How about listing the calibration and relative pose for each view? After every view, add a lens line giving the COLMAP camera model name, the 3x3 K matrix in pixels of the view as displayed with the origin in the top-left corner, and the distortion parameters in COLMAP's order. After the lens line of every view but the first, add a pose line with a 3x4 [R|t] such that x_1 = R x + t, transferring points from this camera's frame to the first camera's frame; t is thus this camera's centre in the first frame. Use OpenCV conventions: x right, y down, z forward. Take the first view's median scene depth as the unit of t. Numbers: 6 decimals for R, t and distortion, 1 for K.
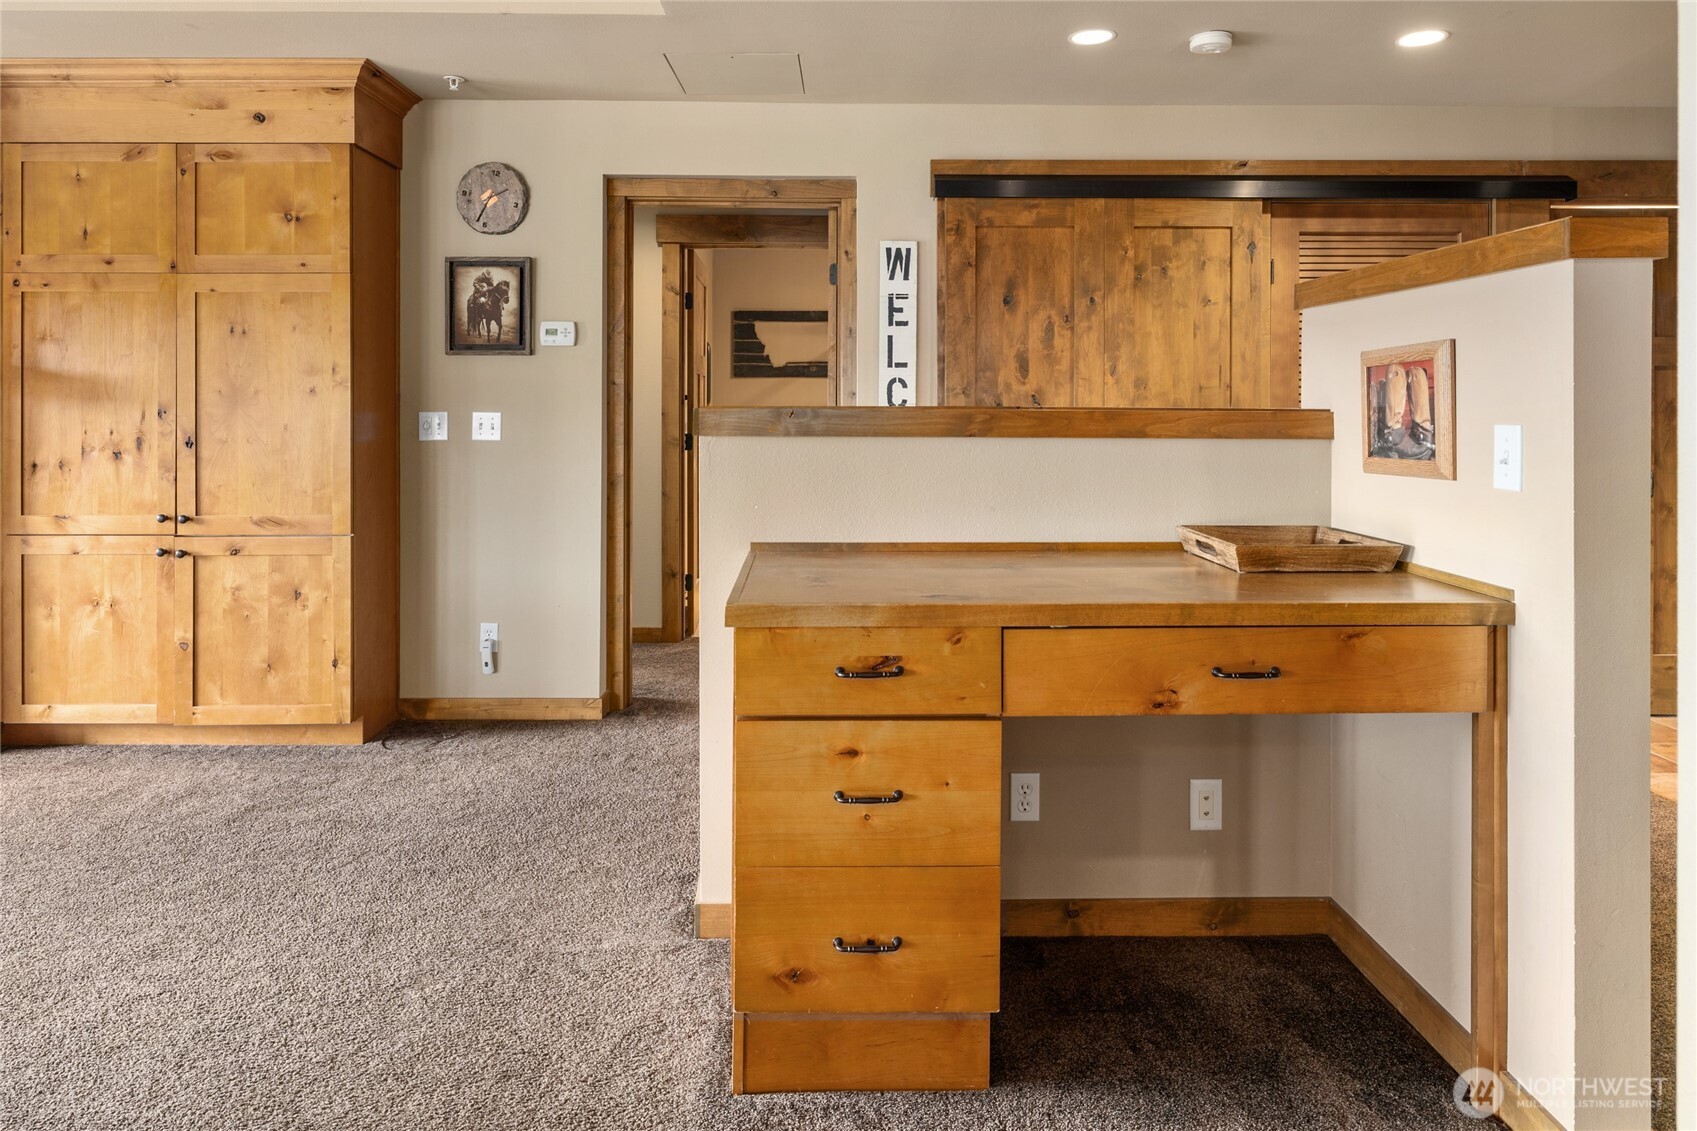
lens RADIAL K [[1020.0, 0, 815.1], [0, 1020.0, 406.3], [0, 0, 1]] dist [-0.003729, -0.000326]
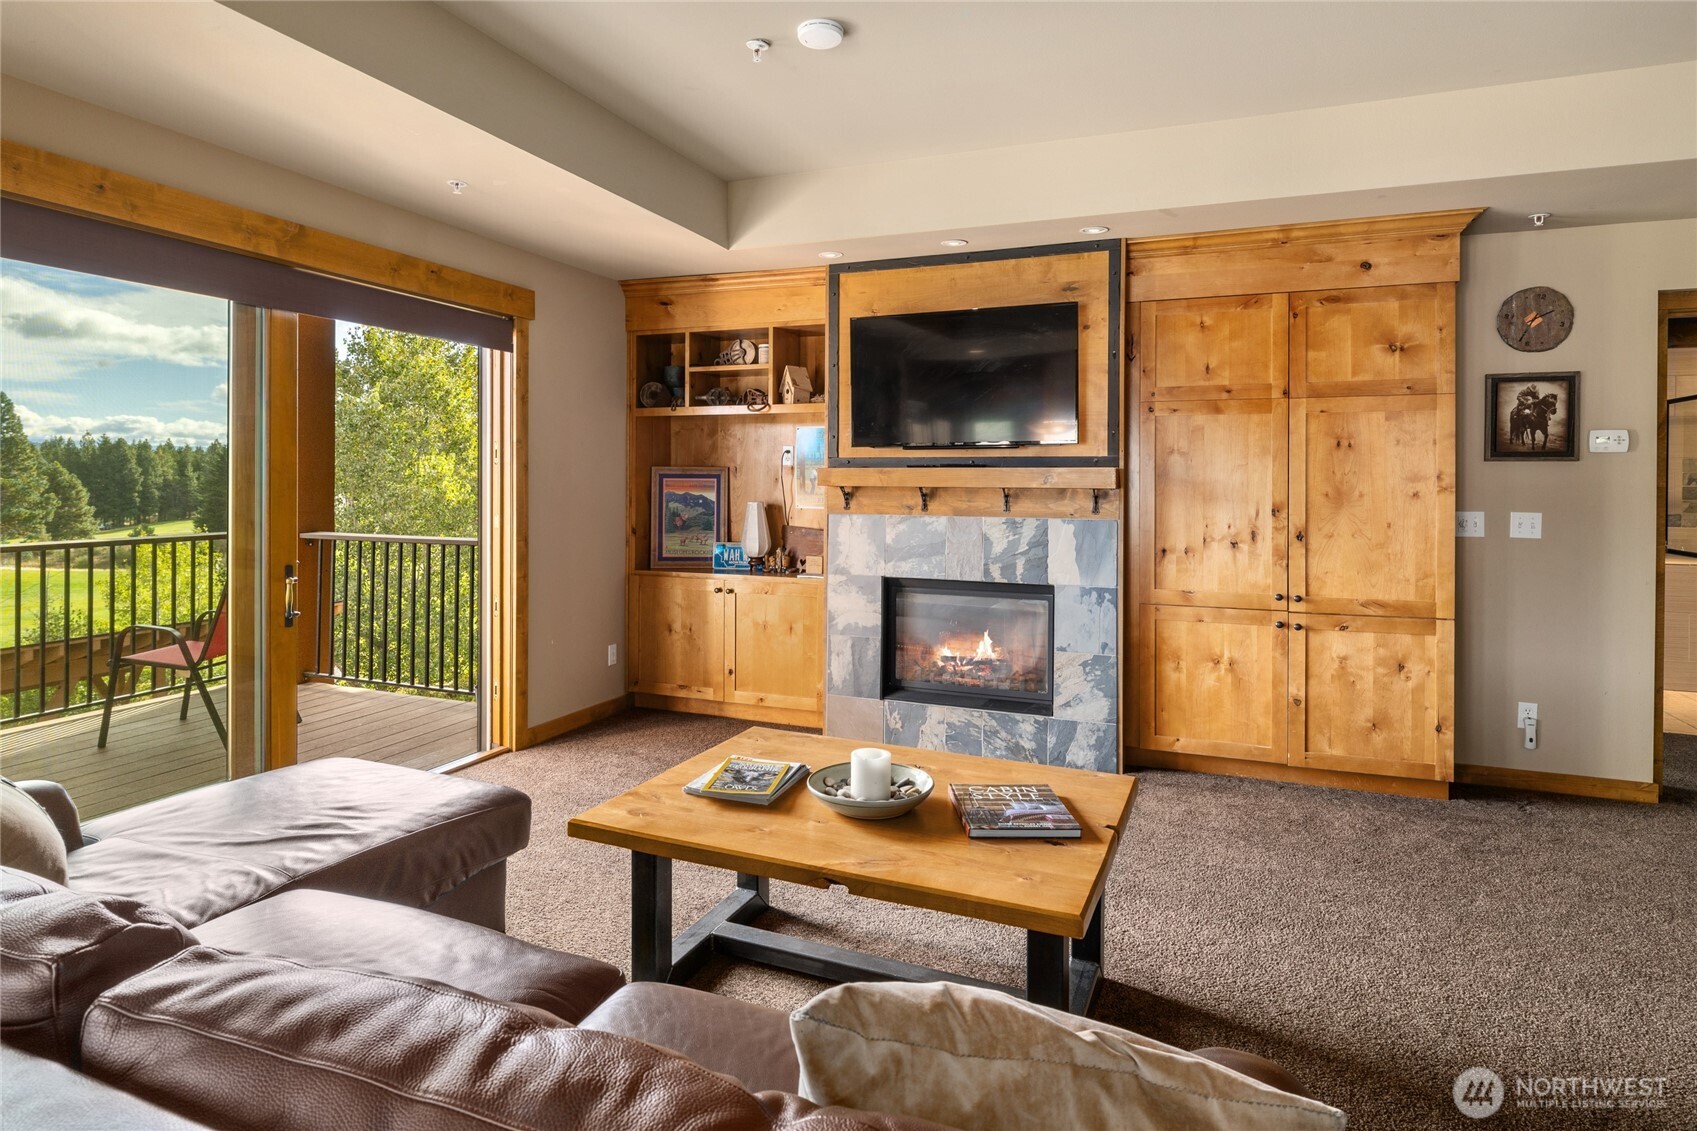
lens RADIAL K [[918.3, 0, 828.7], [0, 918.3, 487.0], [0, 0, 1]] dist [-0.000371, -0.002022]
pose [[0.924742, 0.006073, -0.380546, -0.716026], [-0.004393, 0.999976, 0.005283, -0.026819], [0.380569, -0.003214, 0.924747, -0.235257]]
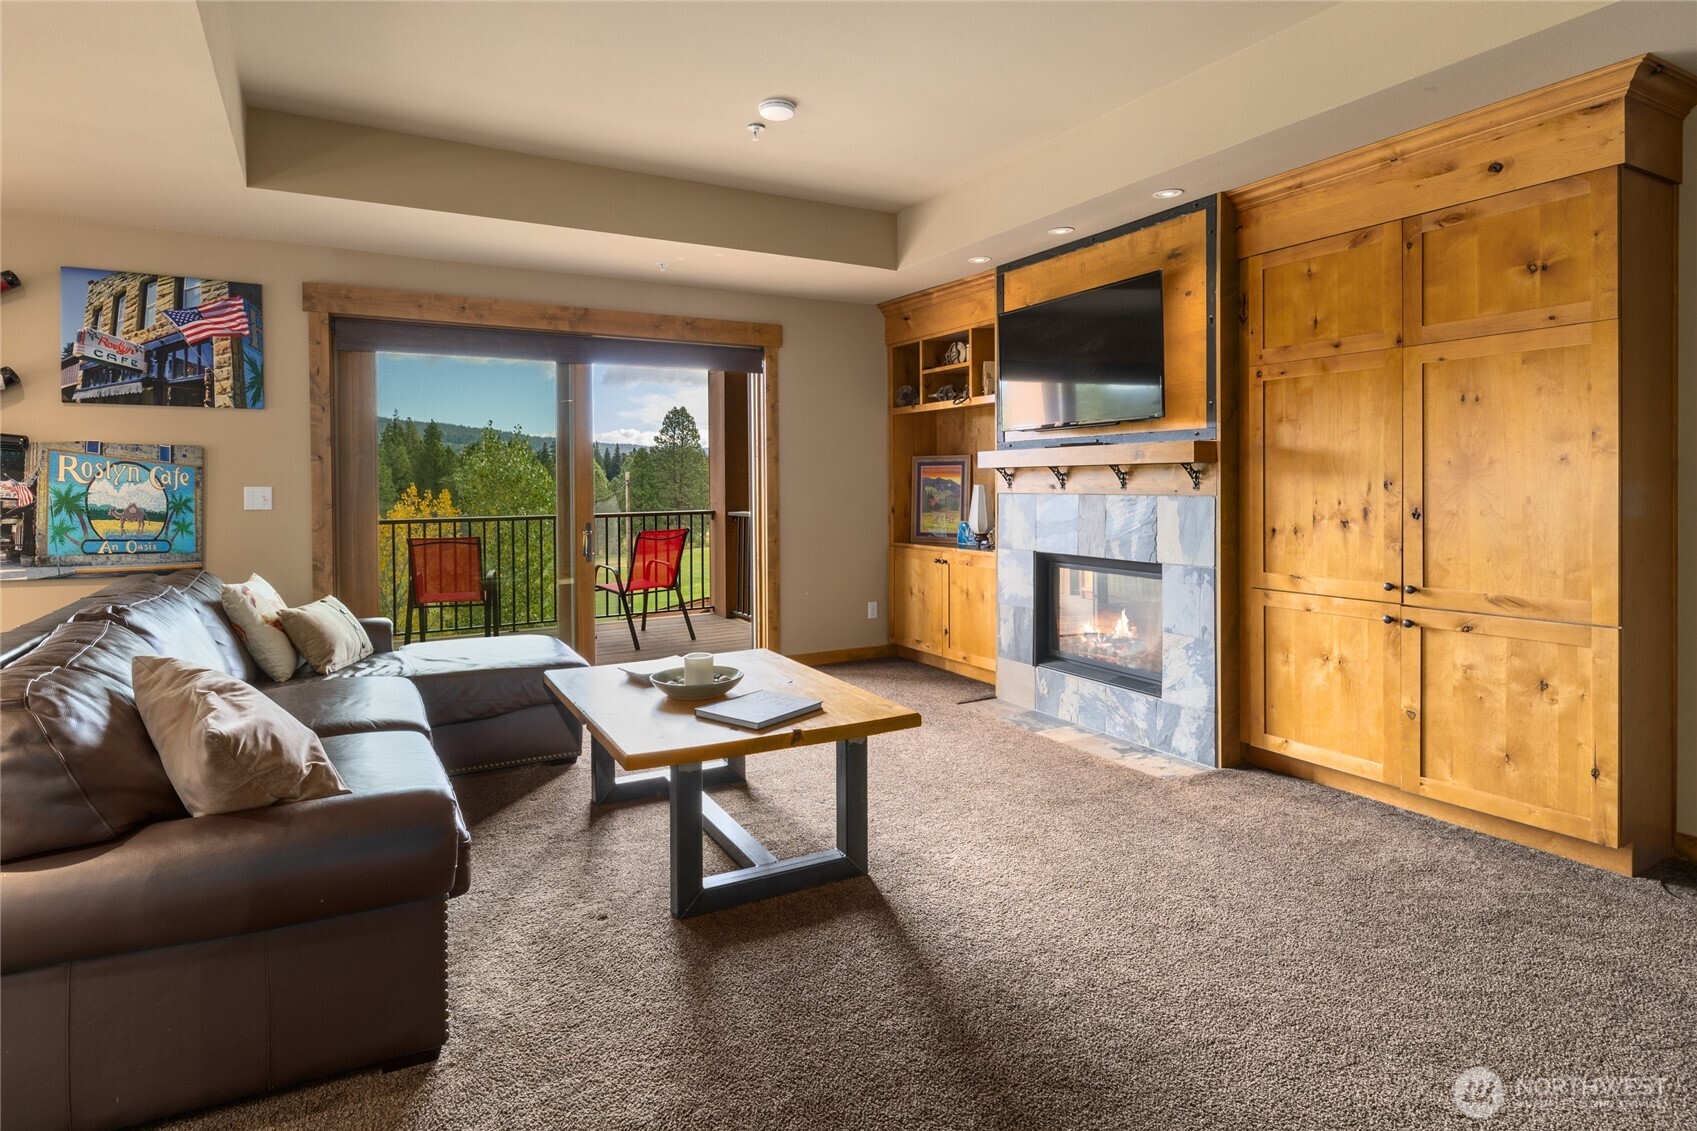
lens RADIAL K [[882.7, 0, 835.1], [0, 882.7, 495.3], [0, 0, 1]] dist [-0.002479, 0.001201]
pose [[0.488083, 0.007175, -0.872768, -0.133991], [0.009148, 0.999869, 0.013336, 0.000239], [0.872749, -0.014494, 0.487953, 0.074159]]
